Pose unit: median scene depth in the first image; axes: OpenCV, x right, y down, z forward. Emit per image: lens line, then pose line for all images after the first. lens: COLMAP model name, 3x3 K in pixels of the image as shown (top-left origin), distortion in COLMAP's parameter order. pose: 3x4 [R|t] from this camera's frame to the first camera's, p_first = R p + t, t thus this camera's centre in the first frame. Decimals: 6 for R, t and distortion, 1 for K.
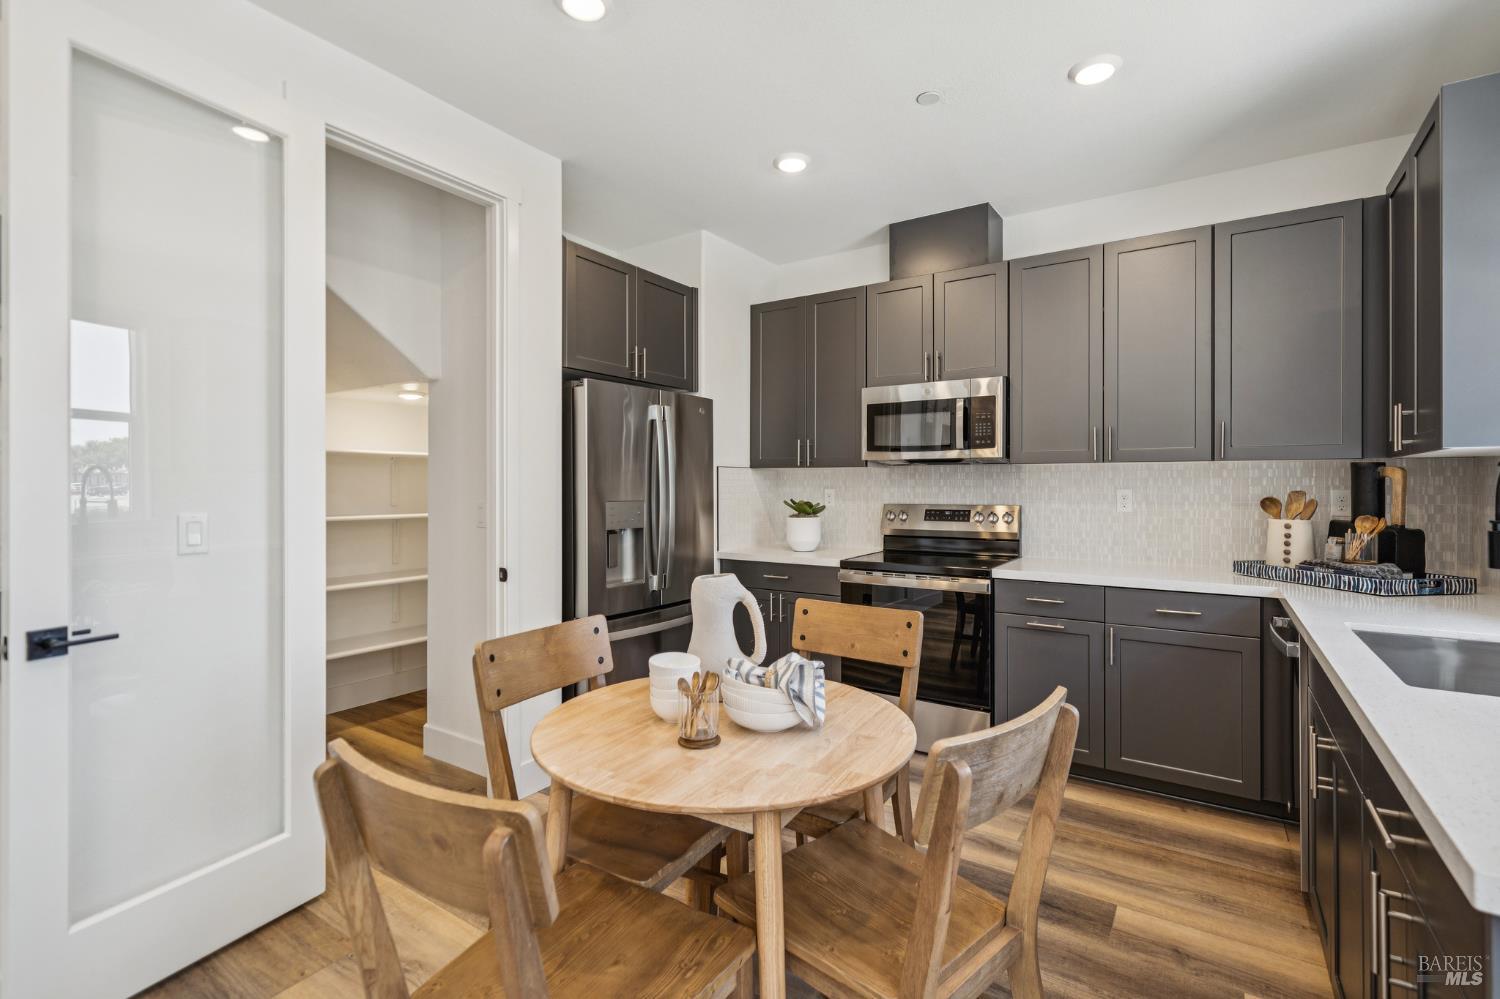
lens RADIAL K [[681.5, 0, 752.5], [0, 681.5, 490.3], [0, 0, 1]] dist [0.001435, 0.000158]
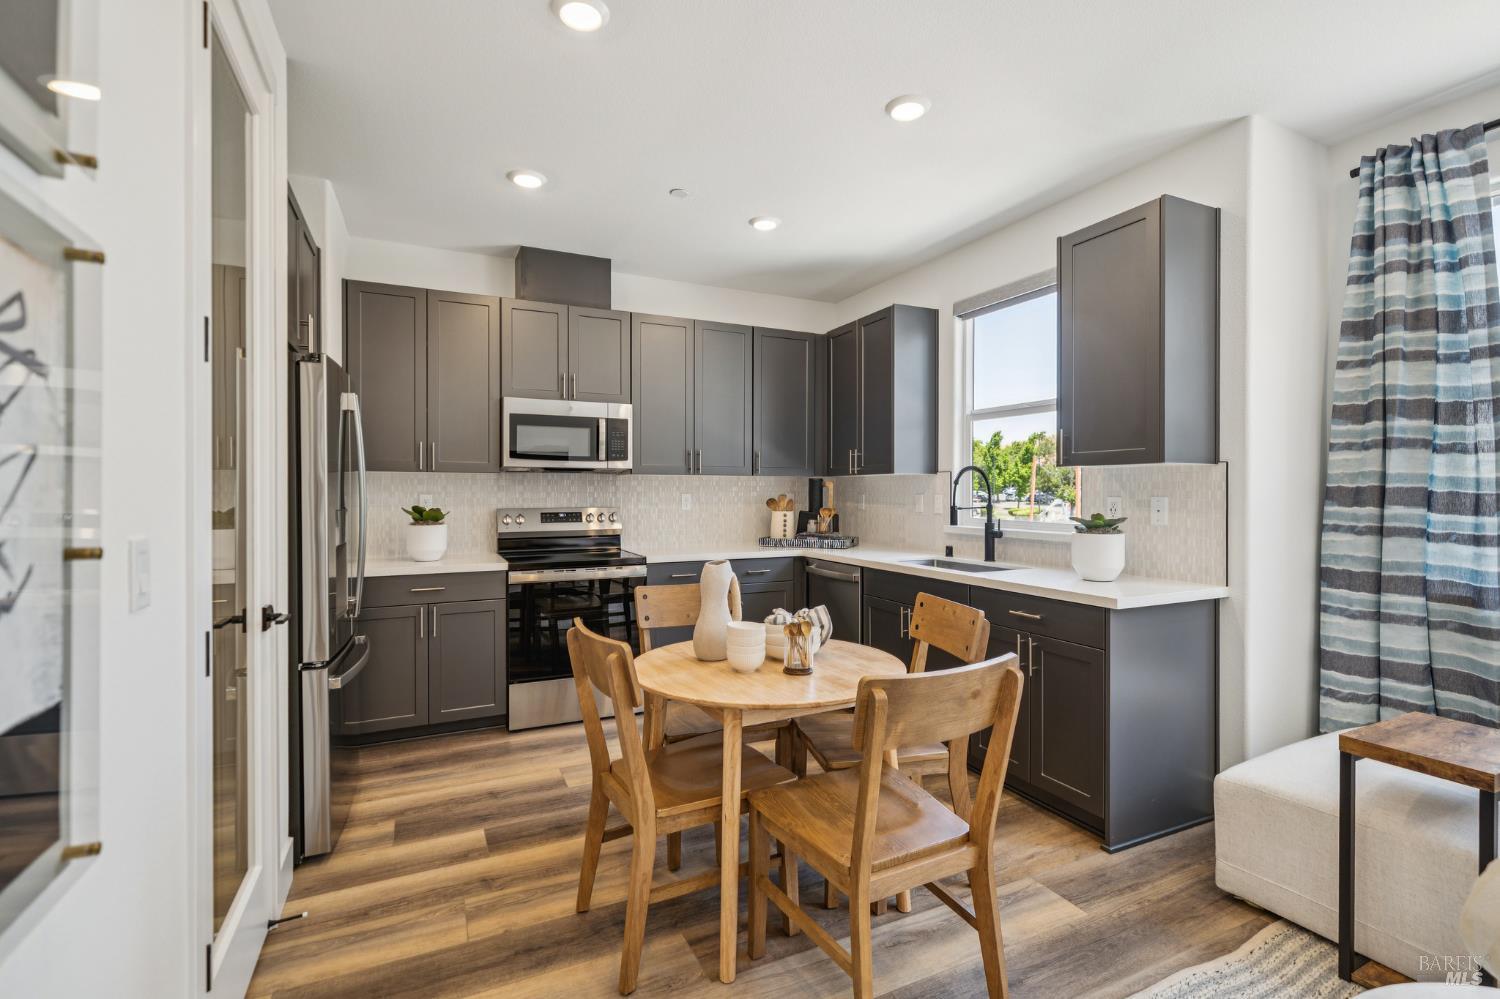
lens RADIAL K [[687.8, 0, 754.4], [0, 687.8, 495.1], [0, 0, 1]] dist [0.002583, 0.000386]
pose [[0.511105, -0.003508, 0.859511, -0.596066], [0.005214, 0.999986, 0.000981, 0.000310], [-0.859503, 0.003980, 0.511116, 0.152354]]
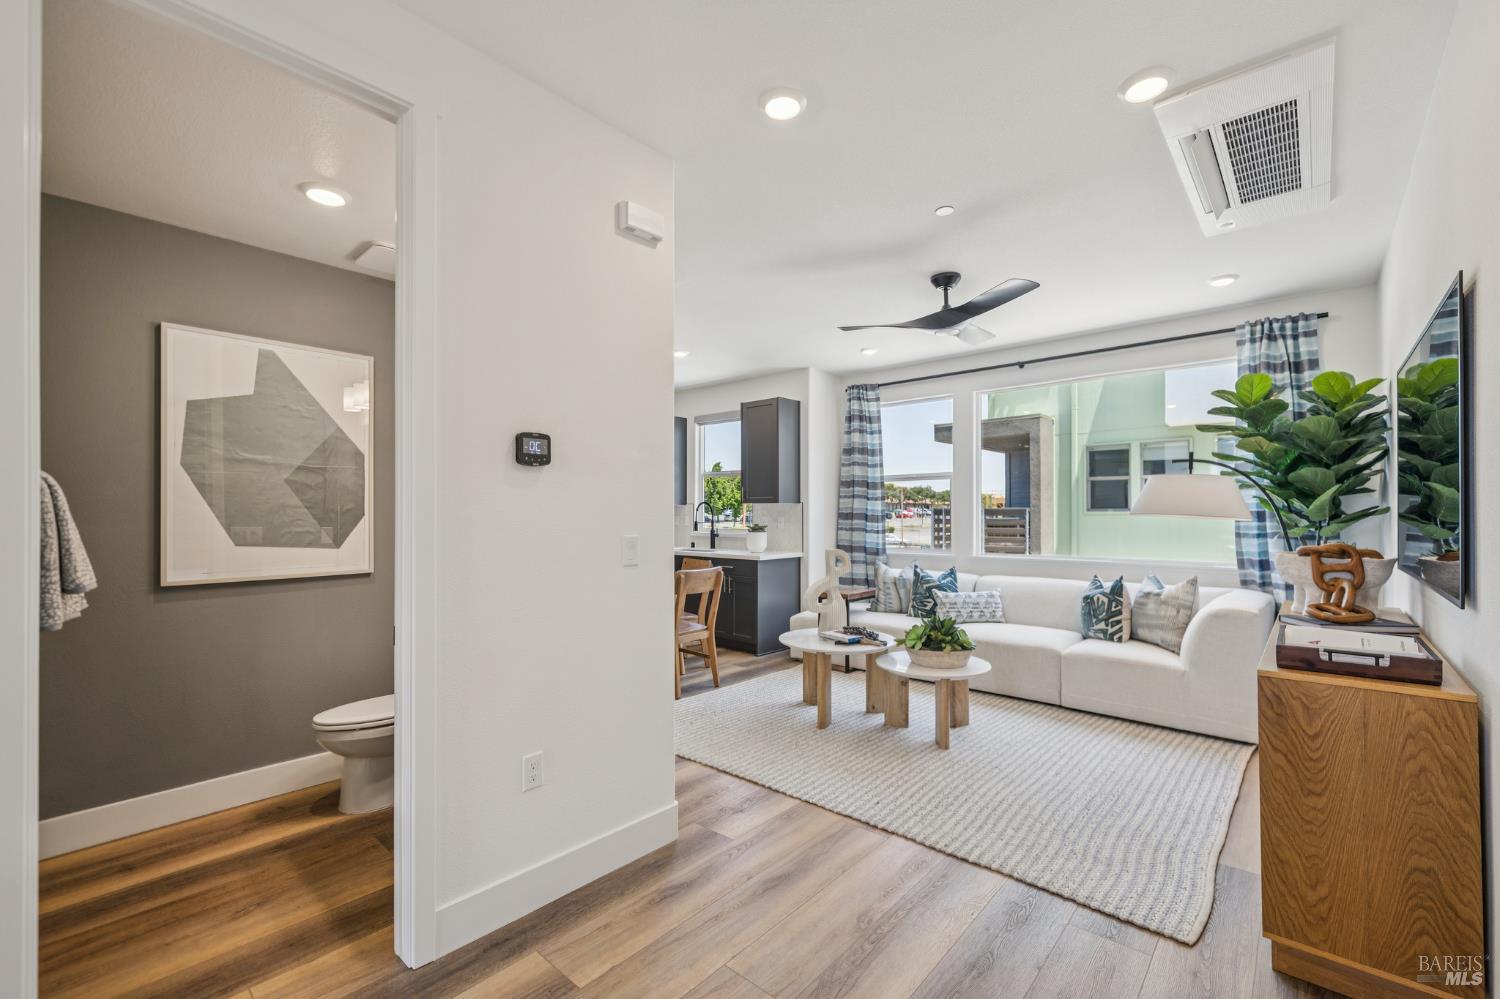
lens RADIAL K [[635.6, 0, 753.0], [0, 635.6, 509.4], [0, 0, 1]] dist [-0.002050, -0.000117]
pose [[0.141357, 0.006515, 0.989937, -1.475179], [0.006617, 0.999950, -0.007526, -0.001614], [-0.989937, 0.007614, 0.141307, -0.028478]]
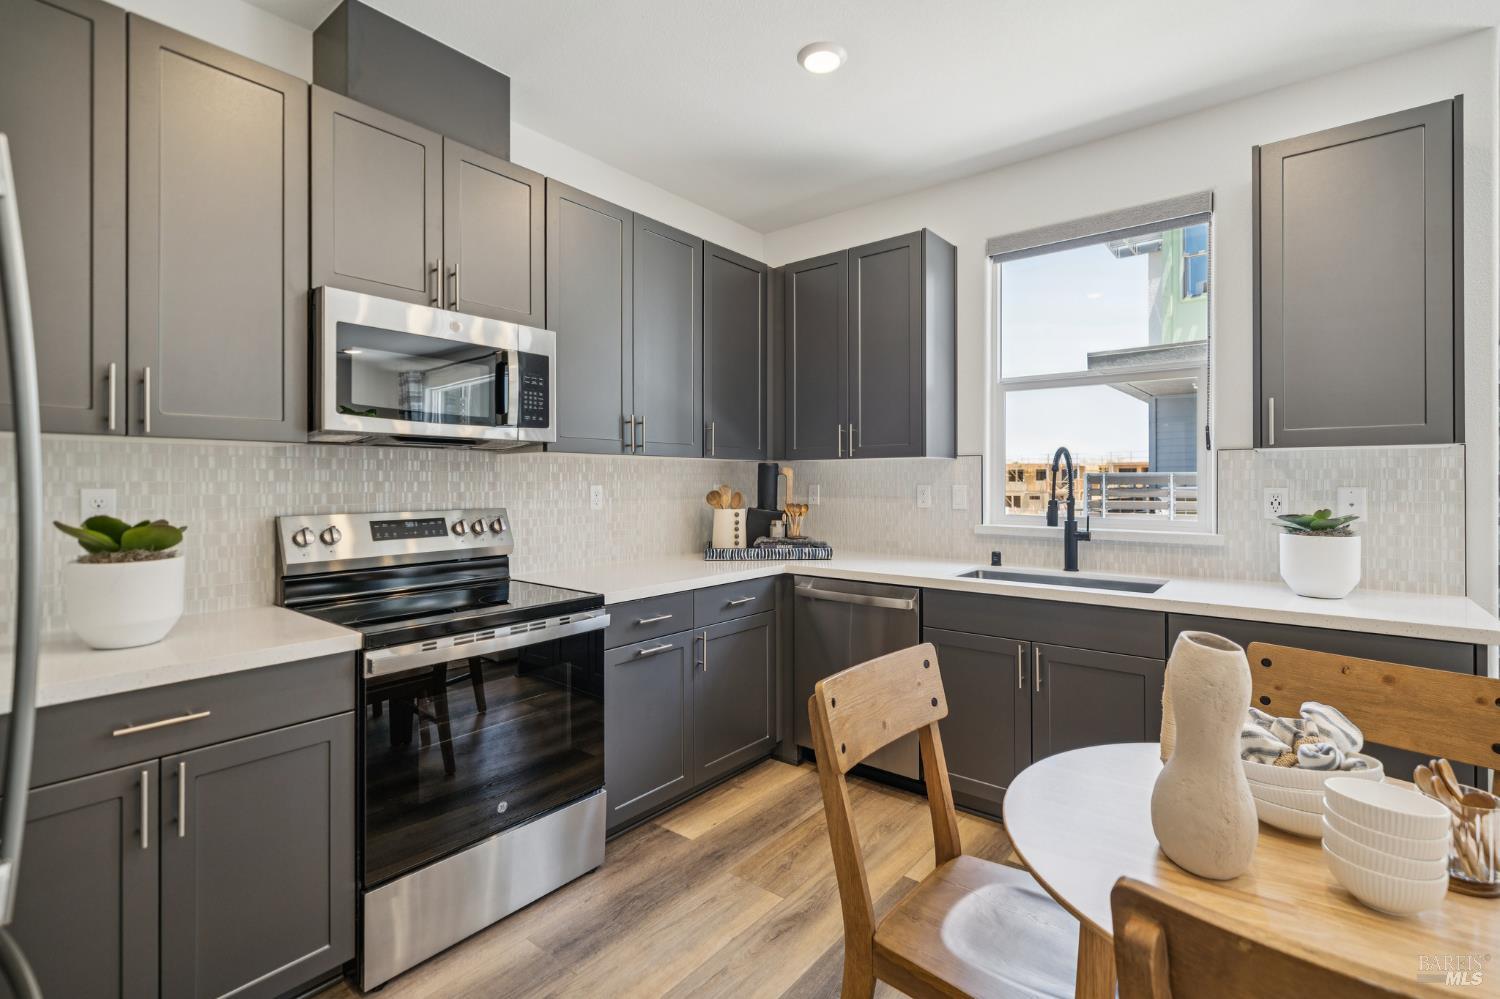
lens RADIAL K [[691.8, 0, 751.8], [0, 691.8, 481.4], [0, 0, 1]] dist [0.002468, 0.000284]
pose [[0.089325, -0.000359, 0.996002, -0.349271], [0.007148, 0.999974, -0.000280, -0.004489], [-0.995977, 0.007144, 0.089325, 0.704901]]
